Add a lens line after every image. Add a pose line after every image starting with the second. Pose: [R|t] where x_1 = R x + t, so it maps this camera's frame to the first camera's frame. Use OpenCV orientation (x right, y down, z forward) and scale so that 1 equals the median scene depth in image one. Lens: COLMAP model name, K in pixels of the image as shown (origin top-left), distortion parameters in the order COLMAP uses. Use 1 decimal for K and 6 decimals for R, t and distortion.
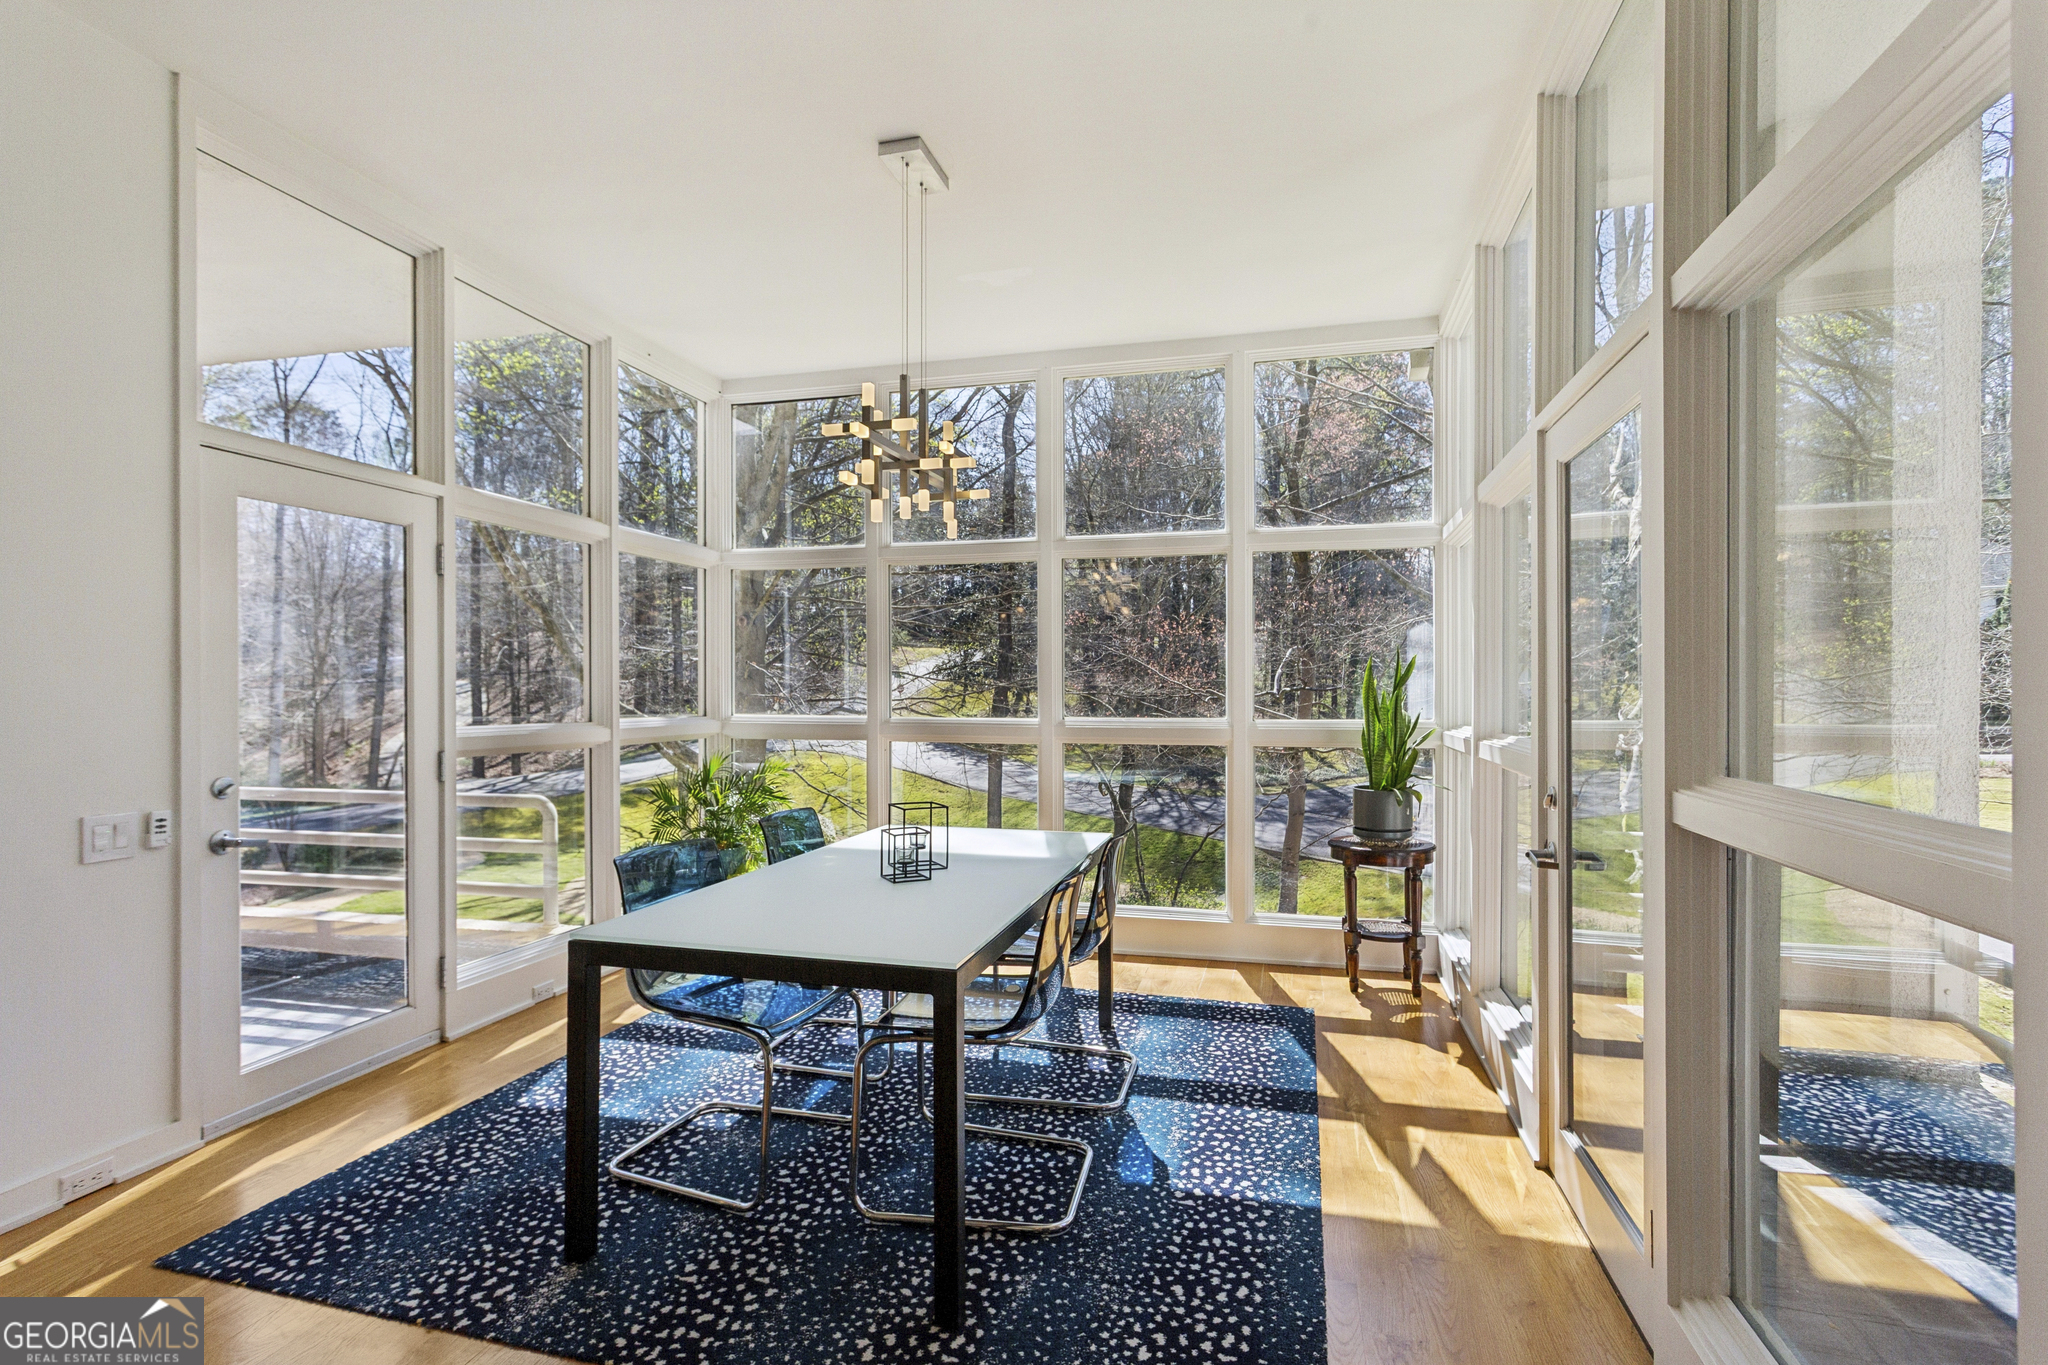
lens RADIAL K [[973.5, 0, 1024.9], [0, 973.5, 684.7], [0, 0, 1]] dist [0.008174, 0.000368]
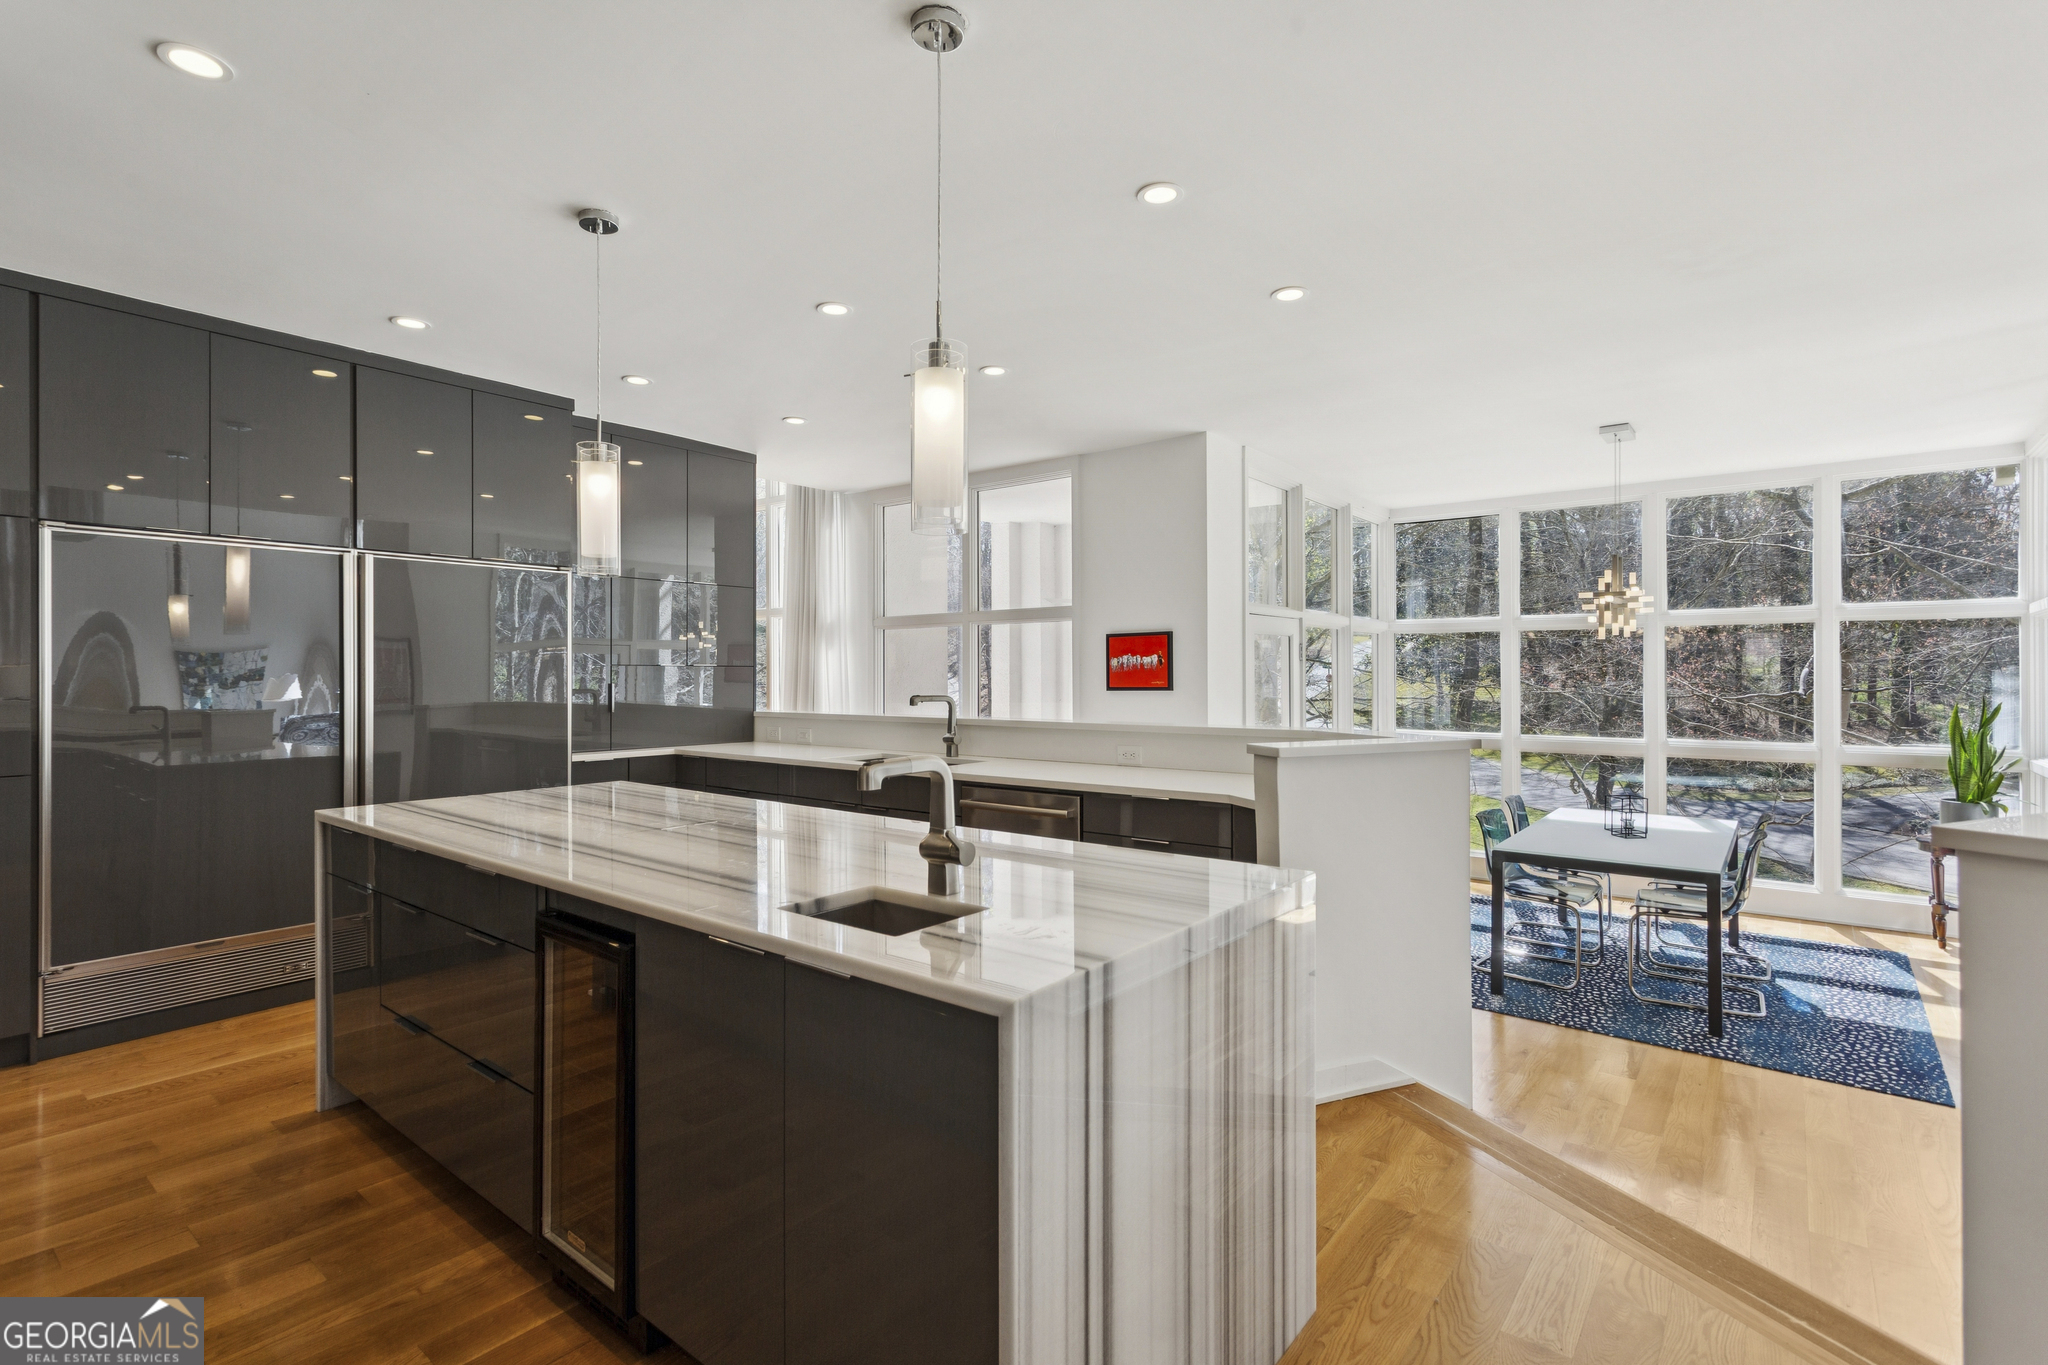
lens RADIAL K [[973.5, 0, 1008.6], [0, 973.5, 675.0], [0, 0, 1]] dist [0.008174, 0.000368]
pose [[0.916706, -0.003197, -0.399549, -0.314368], [0.004742, 0.999985, 0.002877, -0.080160], [0.399533, -0.004532, 0.916707, -0.790447]]
